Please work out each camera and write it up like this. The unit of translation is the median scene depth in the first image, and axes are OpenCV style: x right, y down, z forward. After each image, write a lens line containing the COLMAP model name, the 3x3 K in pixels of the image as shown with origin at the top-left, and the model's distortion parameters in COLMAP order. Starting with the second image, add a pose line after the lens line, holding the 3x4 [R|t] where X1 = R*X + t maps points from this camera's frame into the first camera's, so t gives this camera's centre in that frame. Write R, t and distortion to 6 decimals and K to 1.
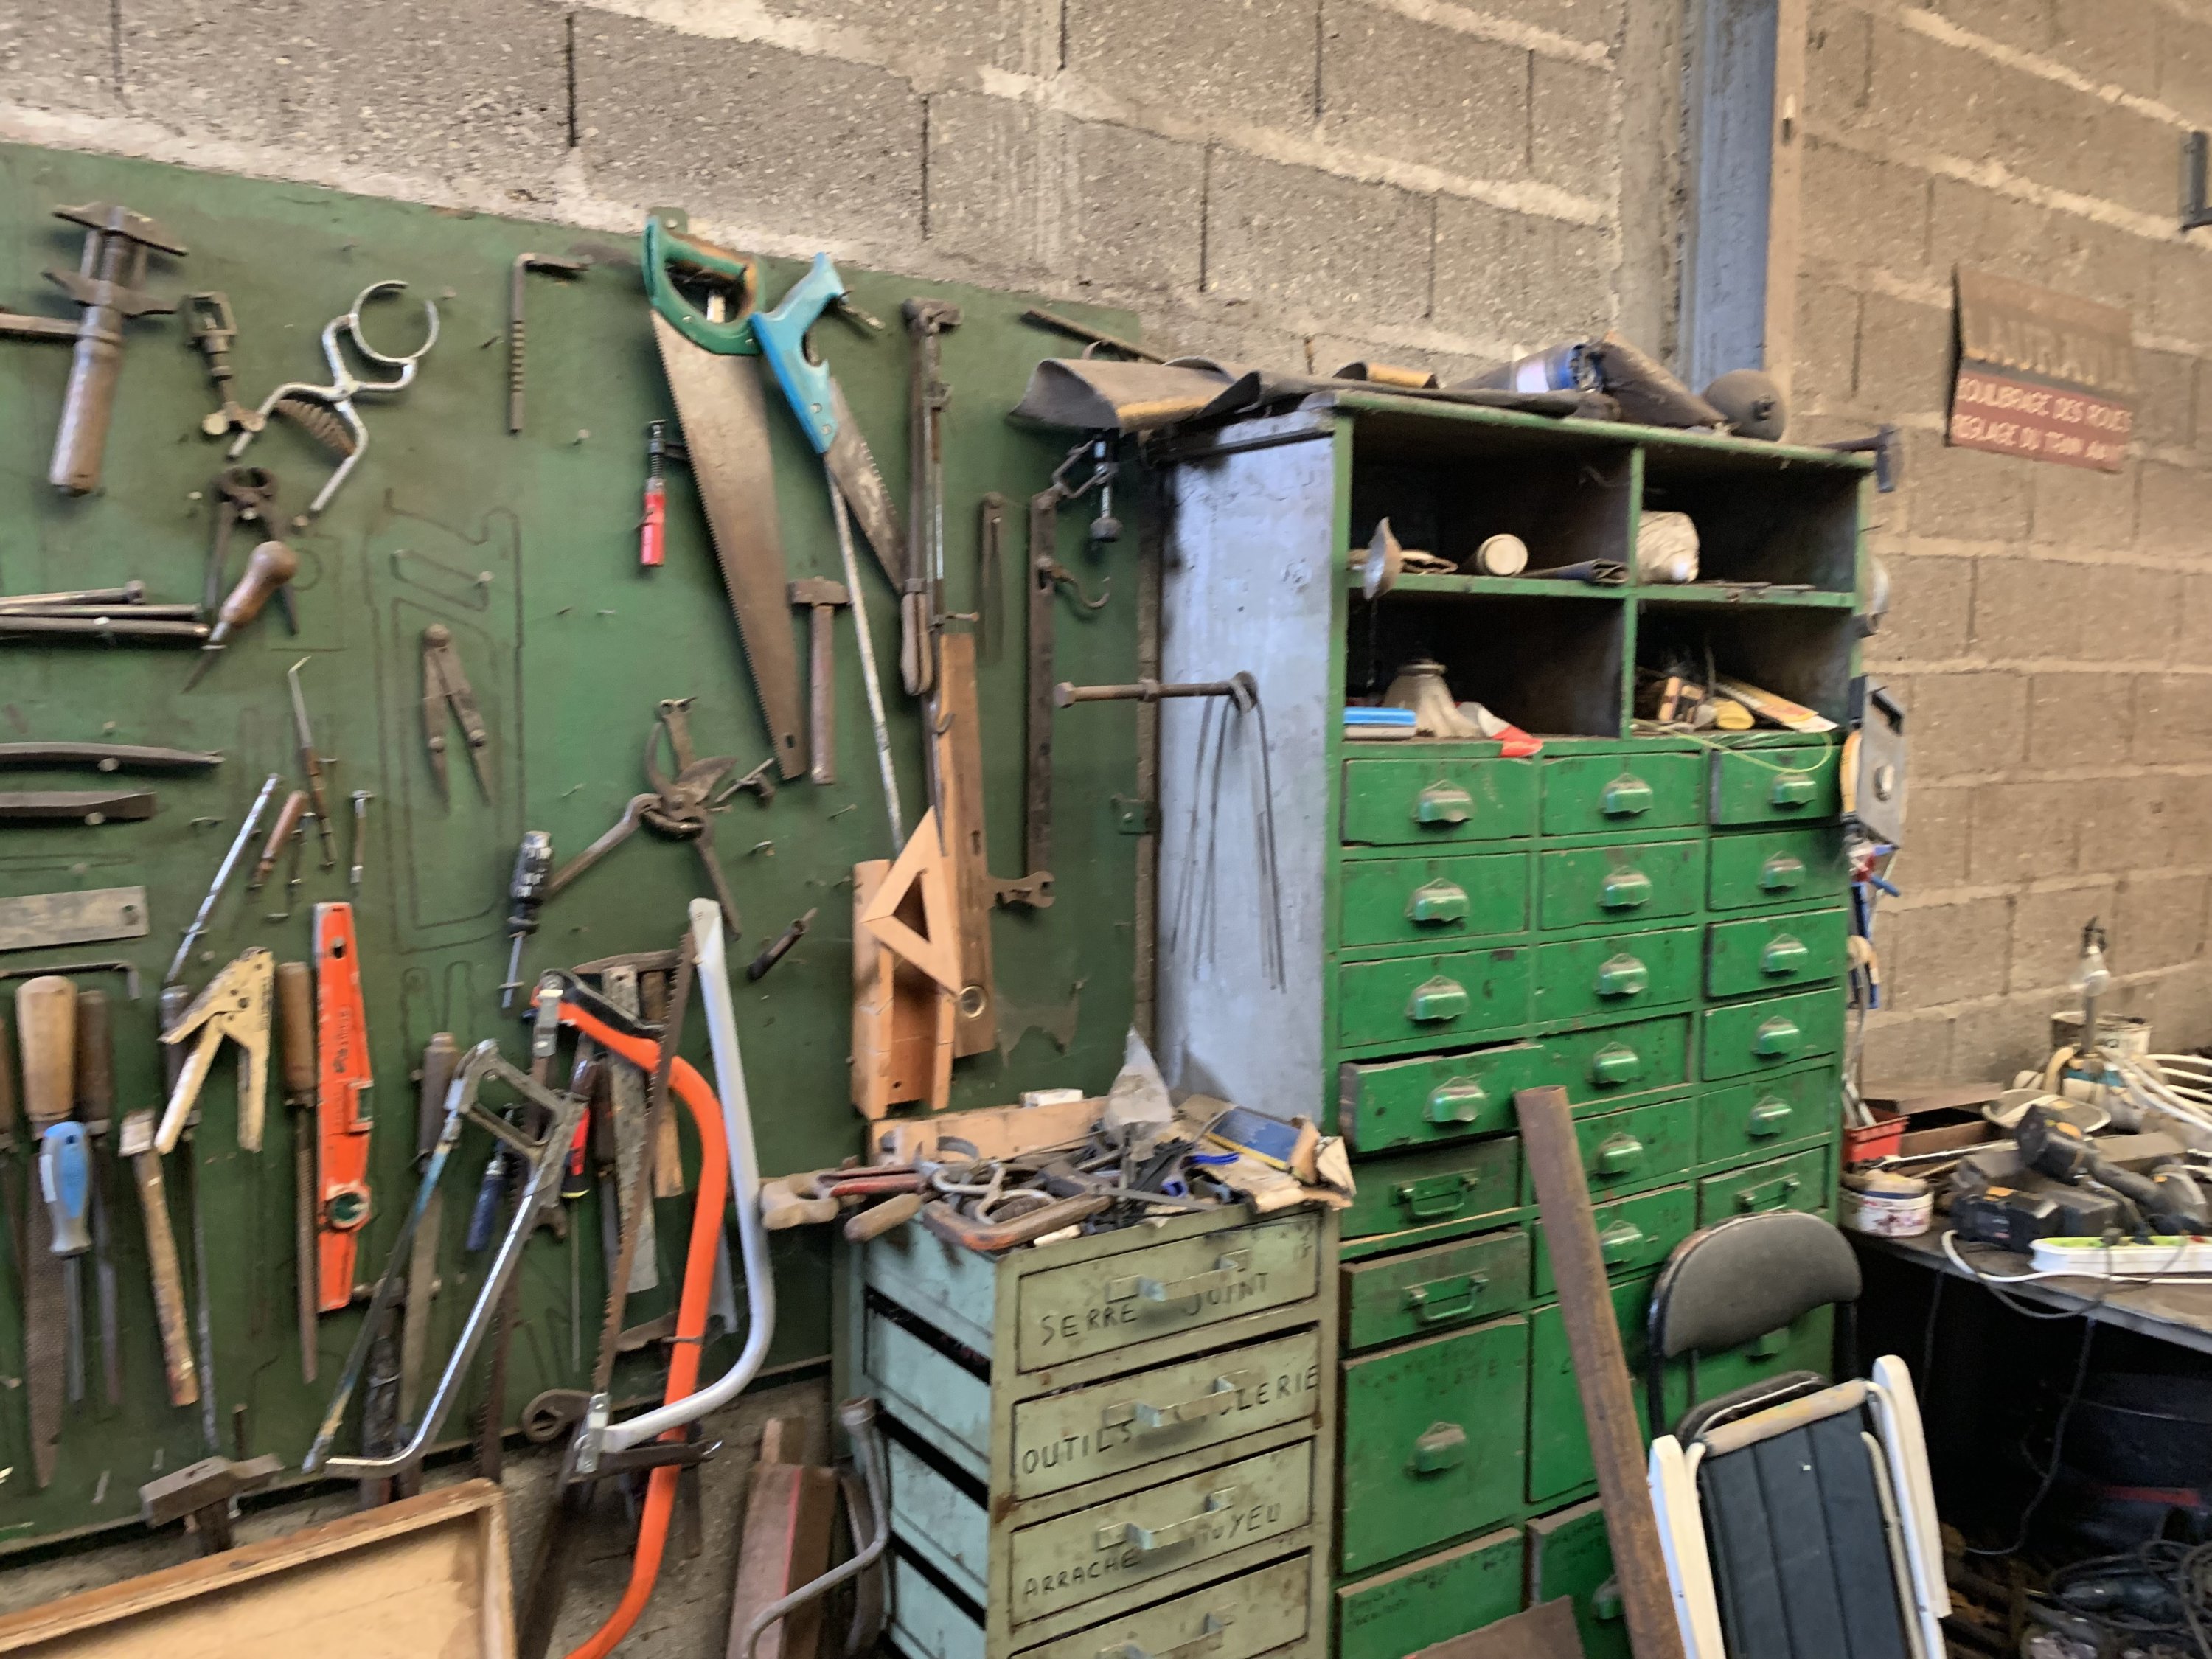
lens RADIAL K [[1698.1, 0, 1115.6], [0, 1698.1, 832.9], [0, 0, 1]] dist [0.030051, -0.035378]
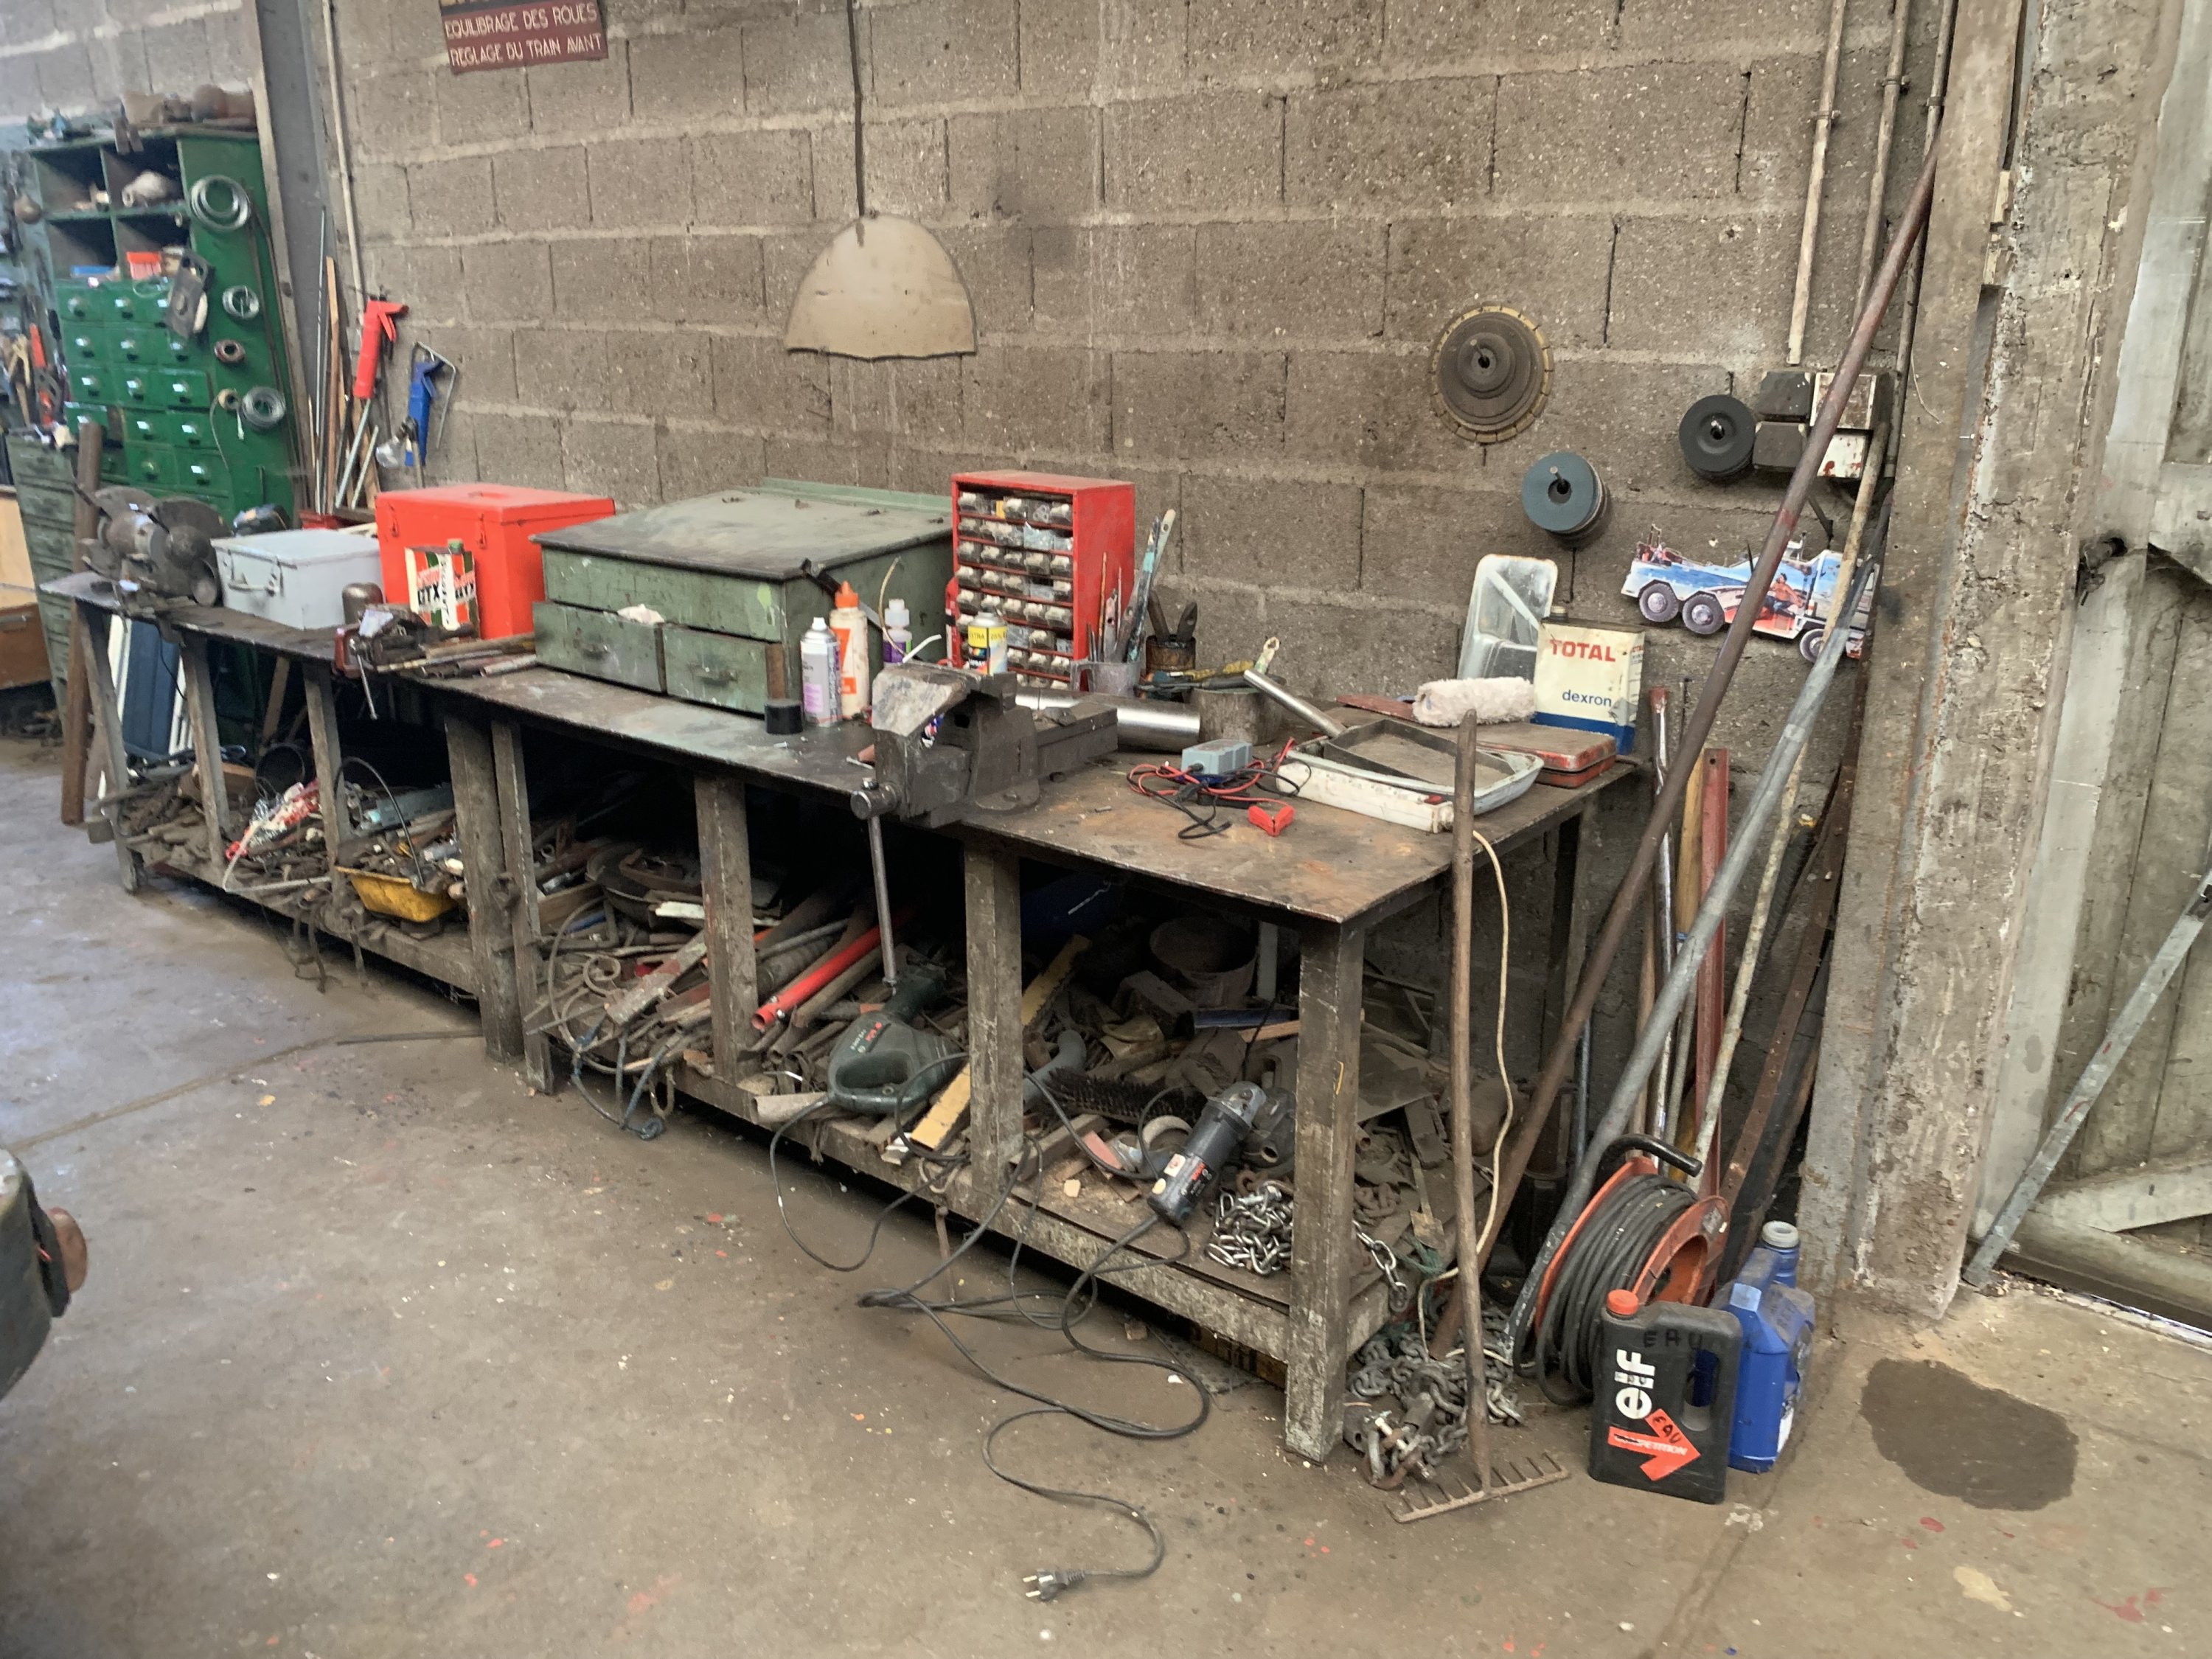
lens RADIAL K [[1698.1, 0, 1176.3], [0, 1698.1, 827.7], [0, 0, 1]] dist [0.030051, -0.035378]
pose [[0.329929, 0.264593, -0.906167, 3.197123], [-0.095559, 0.964346, 0.246788, -0.048430], [0.939157, 0.005170, 0.343450, 1.622992]]
